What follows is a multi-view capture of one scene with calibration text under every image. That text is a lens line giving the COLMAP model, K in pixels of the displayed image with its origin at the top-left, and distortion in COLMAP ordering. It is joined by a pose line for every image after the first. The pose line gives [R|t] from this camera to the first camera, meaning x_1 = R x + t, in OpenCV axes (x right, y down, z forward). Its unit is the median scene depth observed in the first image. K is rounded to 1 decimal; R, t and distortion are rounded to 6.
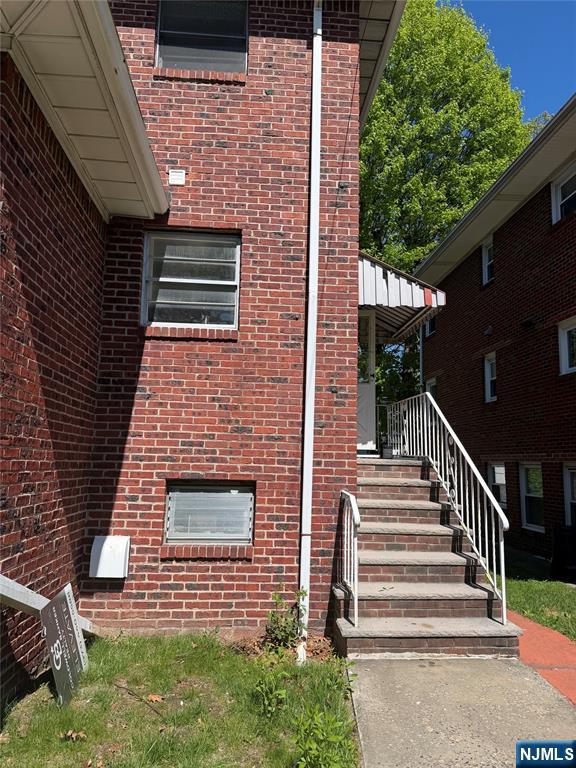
lens RADIAL K [[541.2, 0, 287.2], [0, 541.2, 382.1], [0, 0, 1]] dist [0.039741, -0.002069]
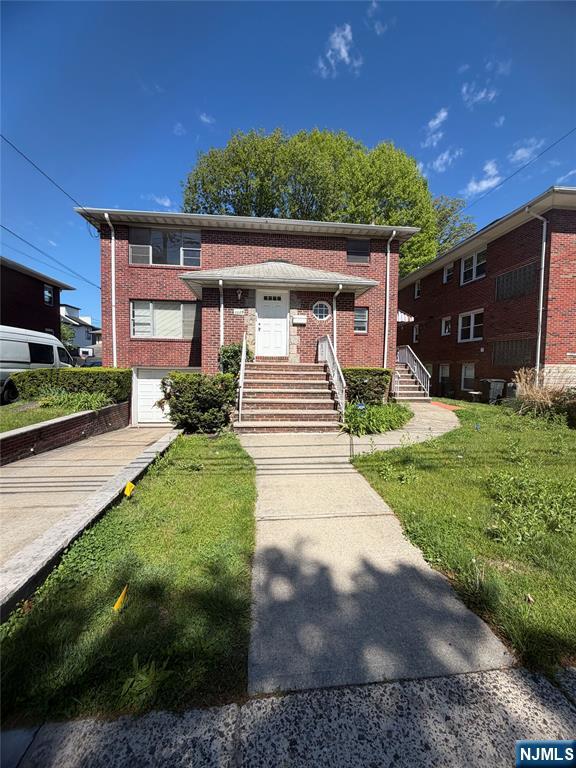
lens RADIAL K [[304.0, 0, 286.0], [0, 304.0, 384.8], [0, 0, 1]] dist [-0.004902, 0.000083]
pose [[0.999654, -0.017209, 0.019871, -0.734903], [0.012646, 0.977540, 0.210371, -0.195010], [-0.023045, -0.210047, 0.977420, -1.263948]]
